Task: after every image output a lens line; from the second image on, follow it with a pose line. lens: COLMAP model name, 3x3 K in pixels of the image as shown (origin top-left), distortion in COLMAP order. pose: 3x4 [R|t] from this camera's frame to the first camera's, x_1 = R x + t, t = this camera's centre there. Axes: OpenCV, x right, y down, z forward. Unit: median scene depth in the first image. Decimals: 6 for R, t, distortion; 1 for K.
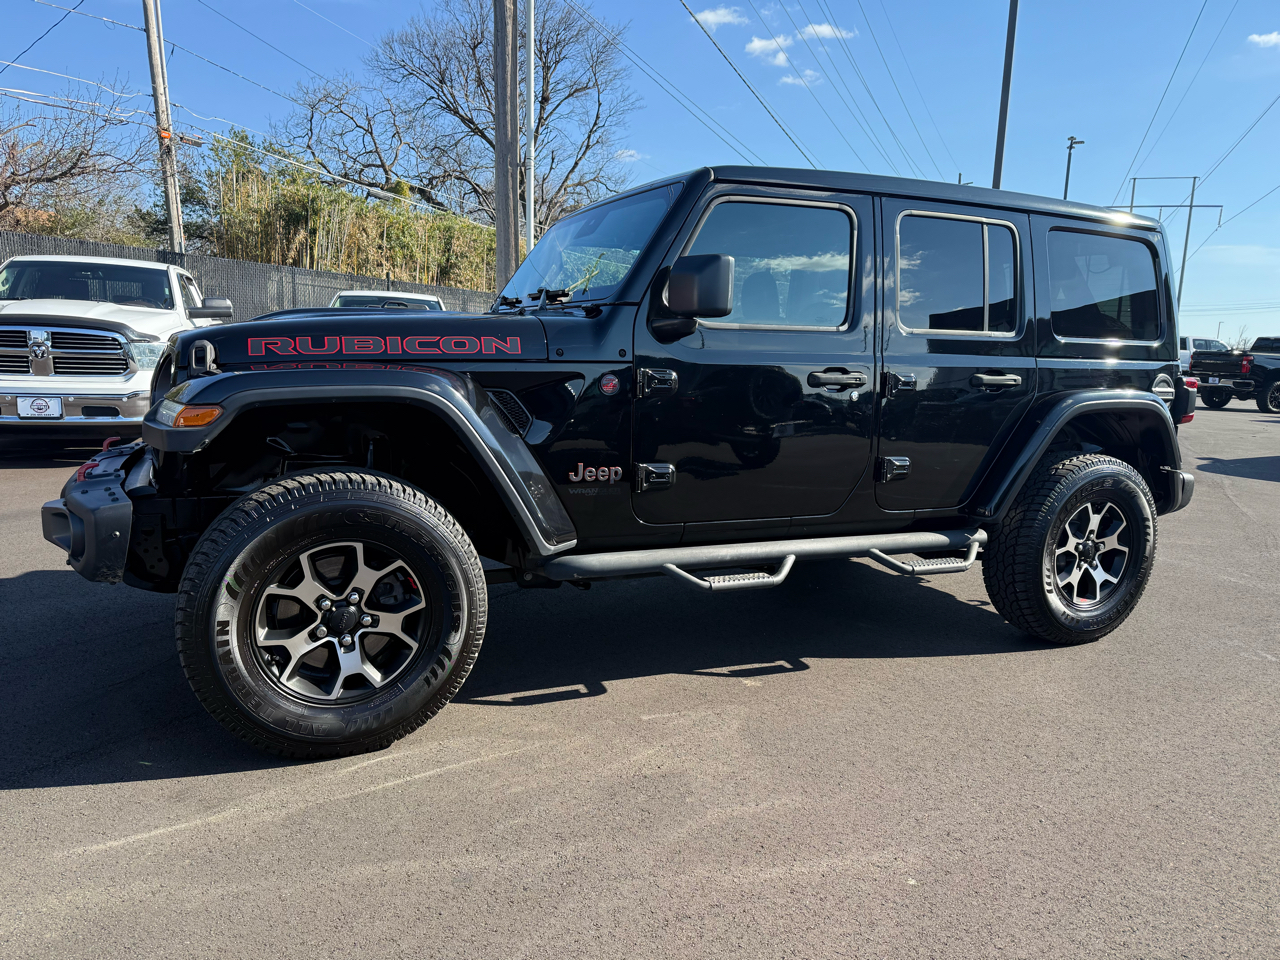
lens RADIAL K [[911.7, 0, 633.2], [0, 911.7, 482.6], [0, 0, 1]] dist [0.040043, -0.059330]
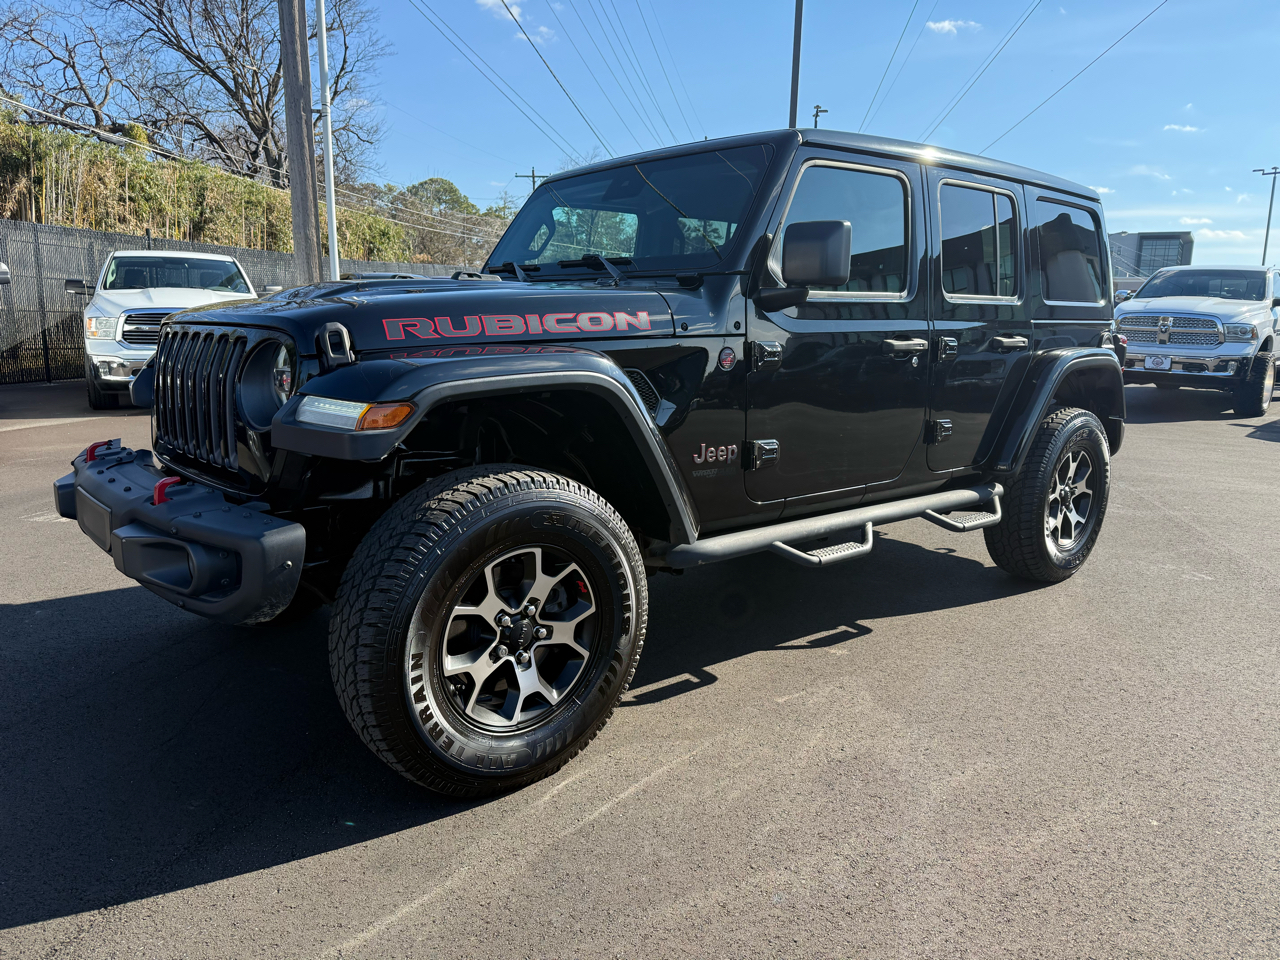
lens RADIAL K [[915.2, 0, 639.1], [0, 915.2, 475.4], [0, 0, 1]] dist [0.046516, -0.062665]
pose [[0.962067, -0.063936, 0.265216, -0.327532], [0.054760, 0.997622, 0.041854, -0.027683], [-0.267261, -0.025743, 0.963280, 0.085774]]
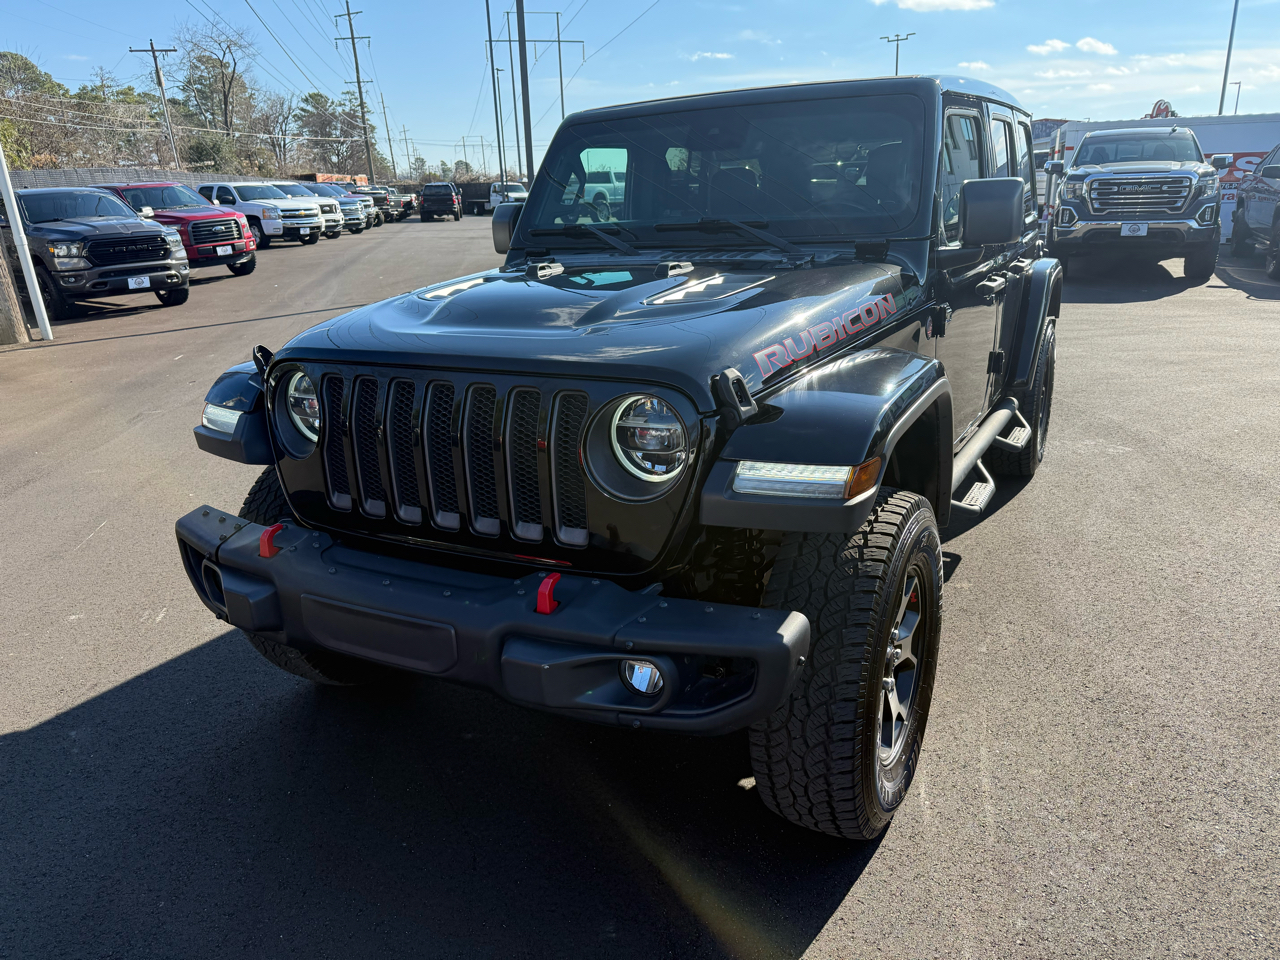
lens RADIAL K [[926.0, 0, 640.0], [0, 926.0, 480.0], [0, 0, 1]] dist [-0.000751, 0.000698]
pose [[0.802374, -0.244143, 0.544601, -0.706501], [0.155883, 0.966557, 0.203640, -0.171014], [-0.576105, -0.078501, 0.813597, 0.338189]]
